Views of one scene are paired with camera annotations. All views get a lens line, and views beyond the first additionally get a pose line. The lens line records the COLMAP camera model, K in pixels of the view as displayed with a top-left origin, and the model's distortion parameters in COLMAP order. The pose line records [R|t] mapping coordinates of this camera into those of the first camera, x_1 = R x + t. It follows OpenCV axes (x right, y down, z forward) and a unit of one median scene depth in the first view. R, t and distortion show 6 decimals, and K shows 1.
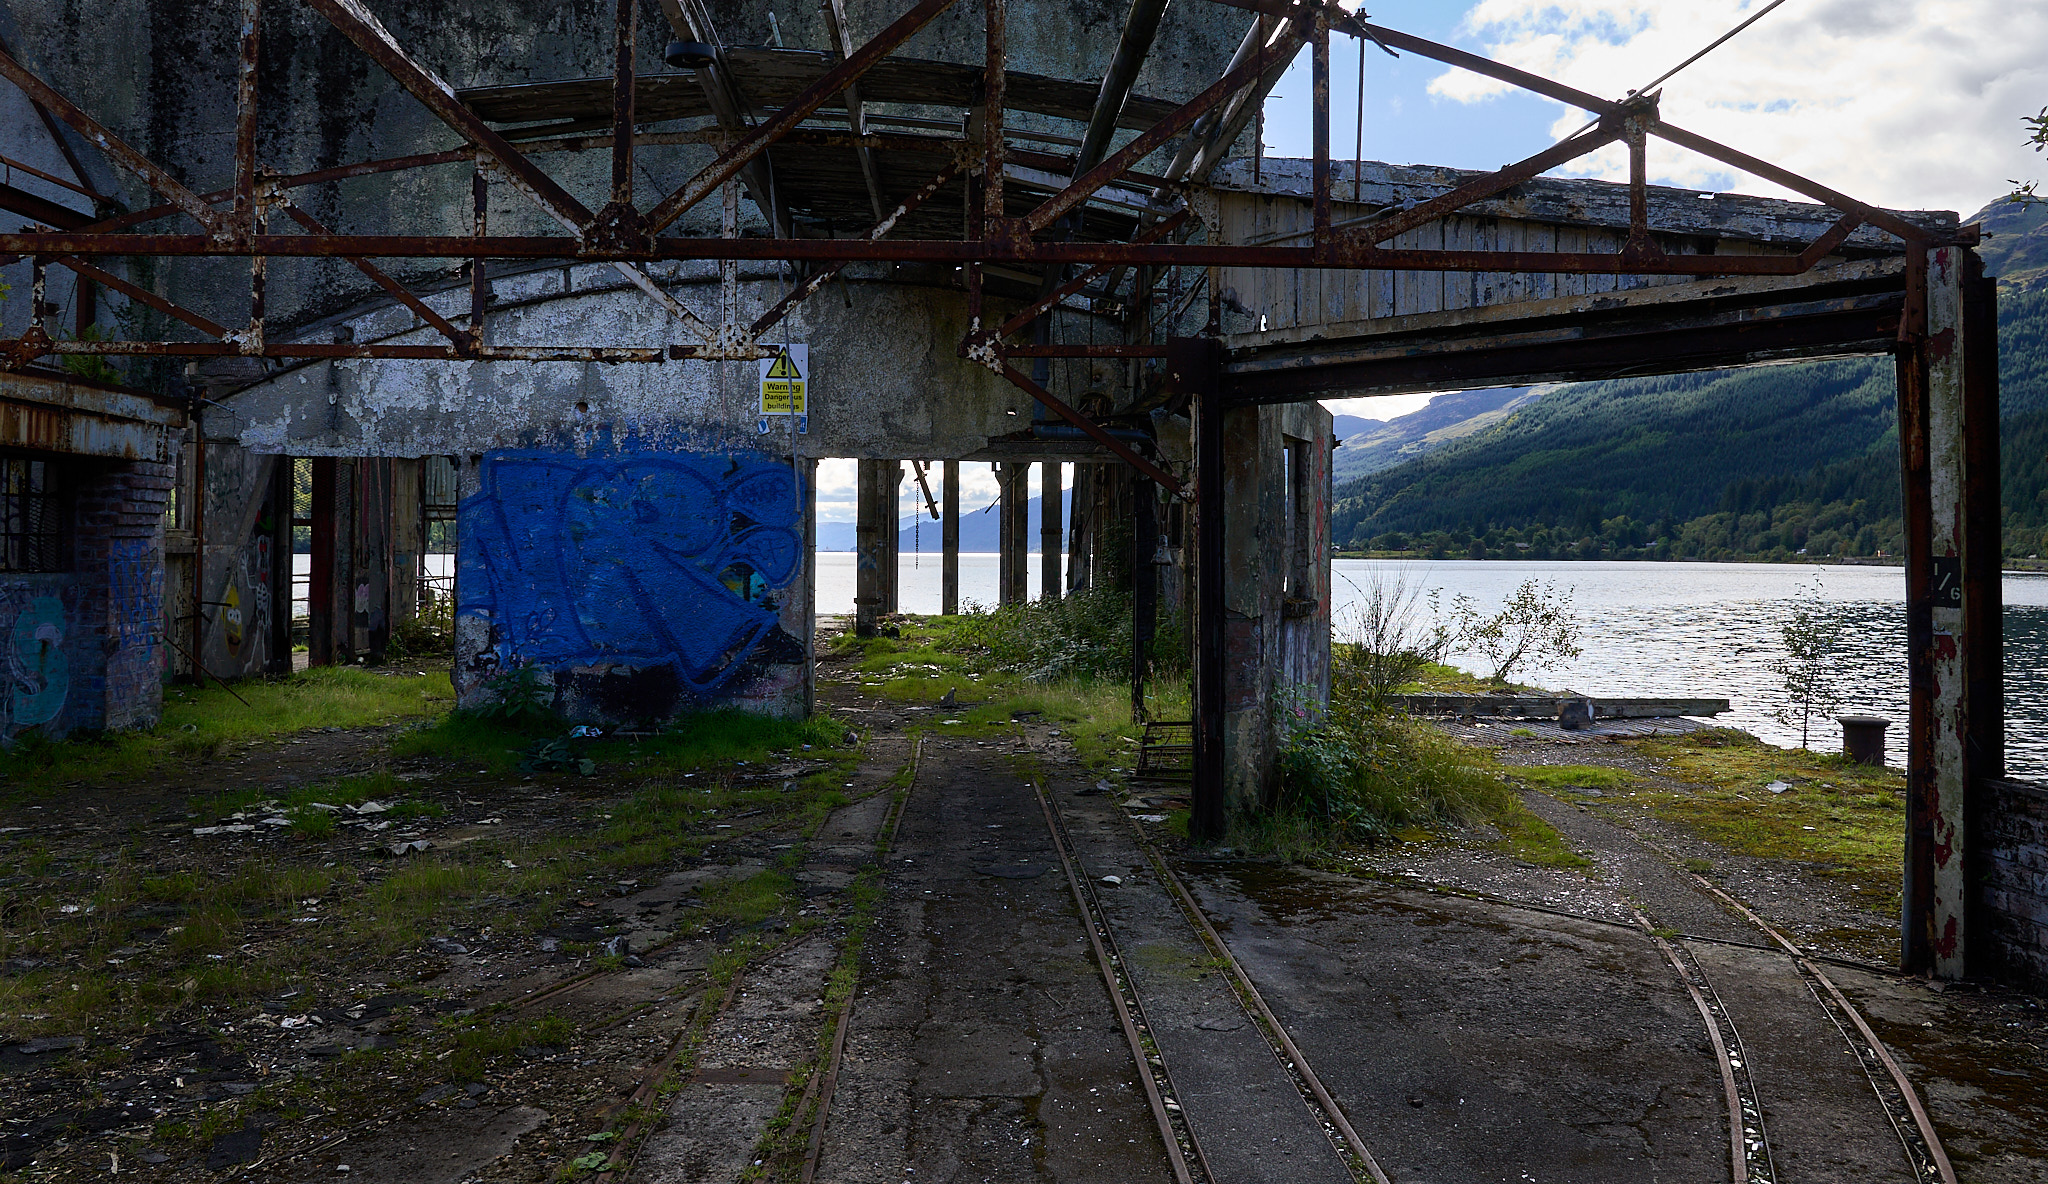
lens RADIAL K [[1615.6, 0, 1024.6], [0, 1615.6, 594.6], [0, 0, 1]] dist [-0.001805, -0.000313]
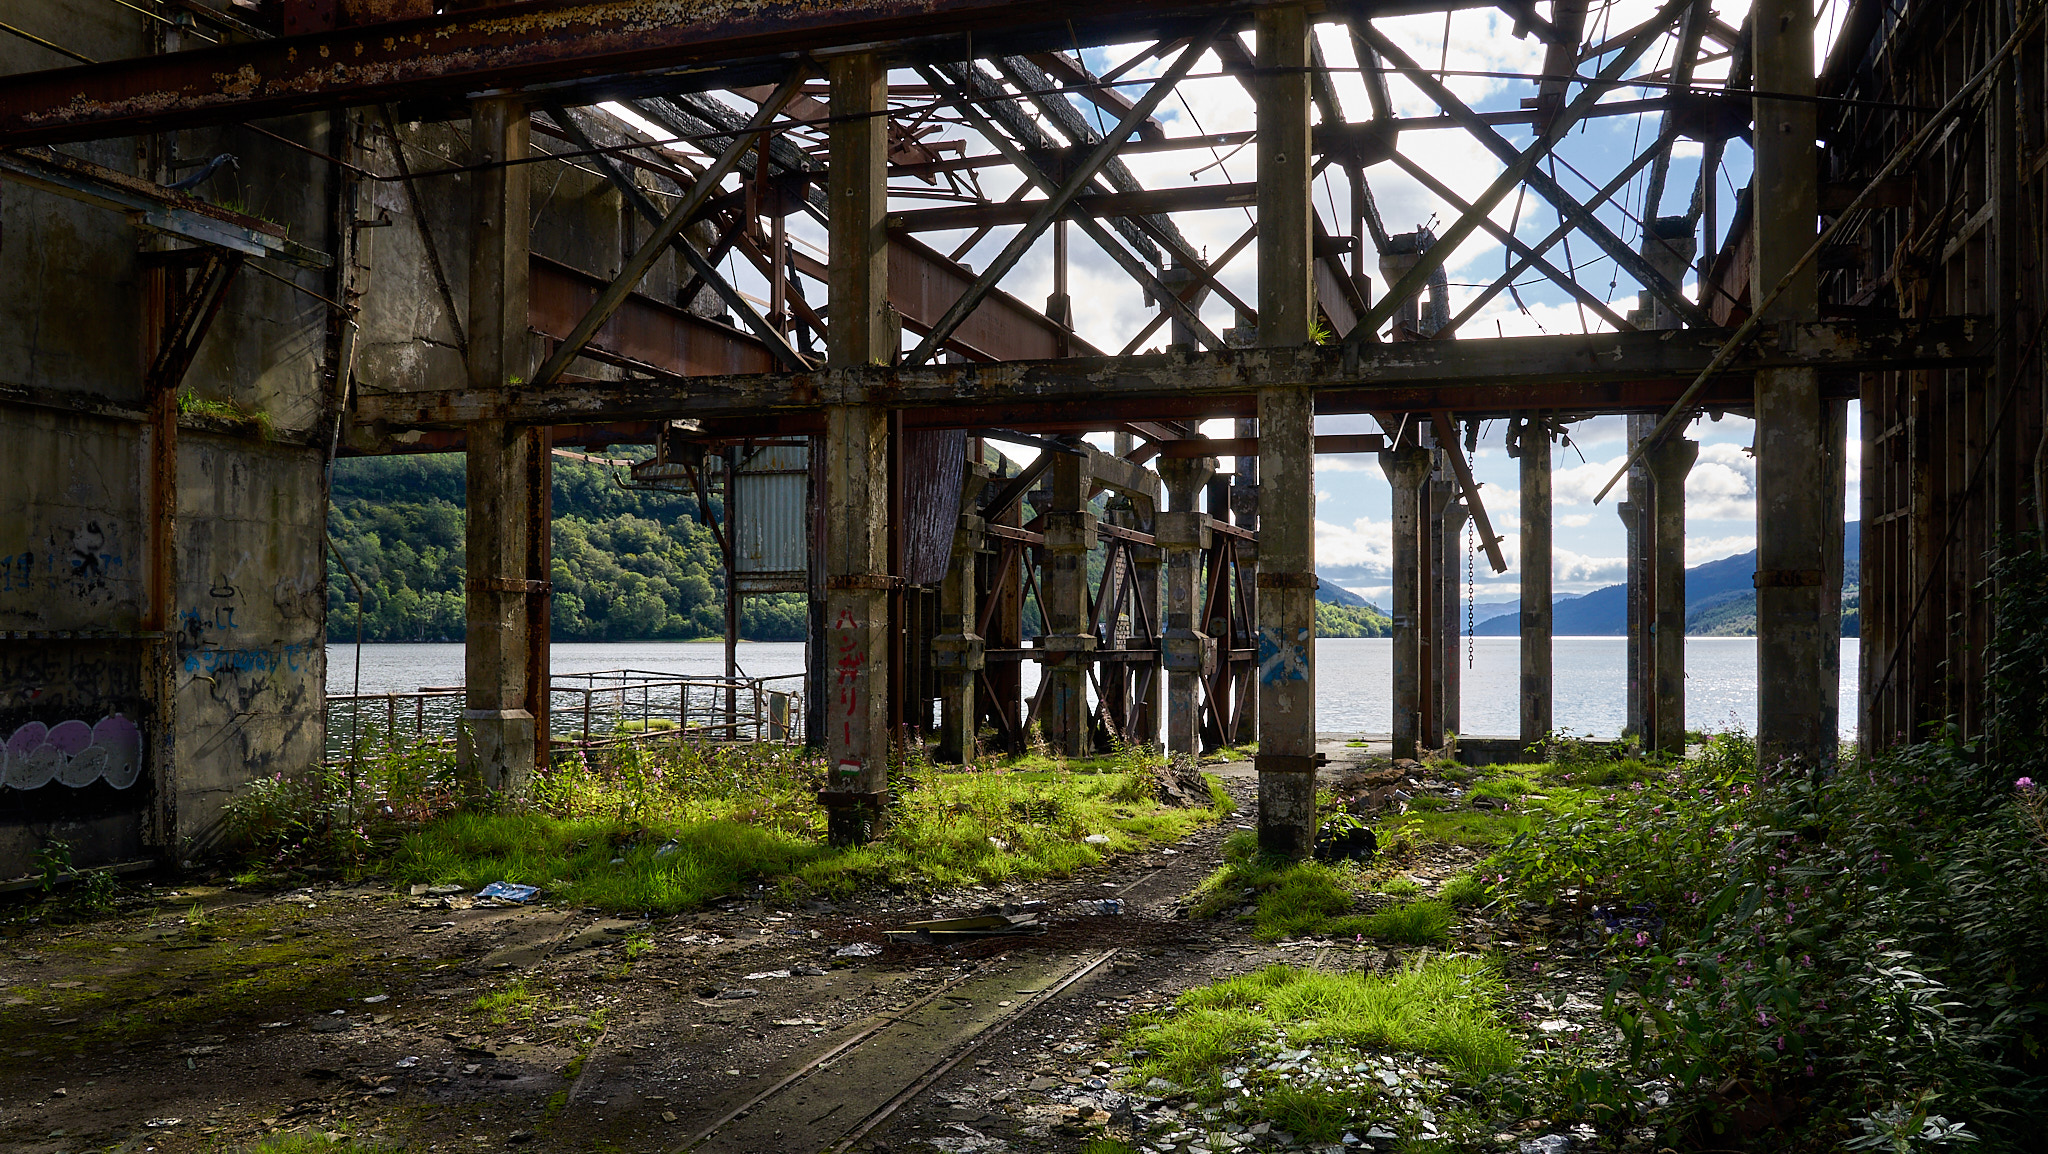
lens RADIAL K [[1687.1, 0, 1022.4], [0, 1687.1, 587.3], [0, 0, 1]] dist [0.000467, 0.000280]
pose [[0.950316, -0.011906, -0.311059, -0.073260], [-0.007987, 0.998007, -0.062599, -0.011413], [0.311185, 0.061973, 0.948327, 0.651867]]
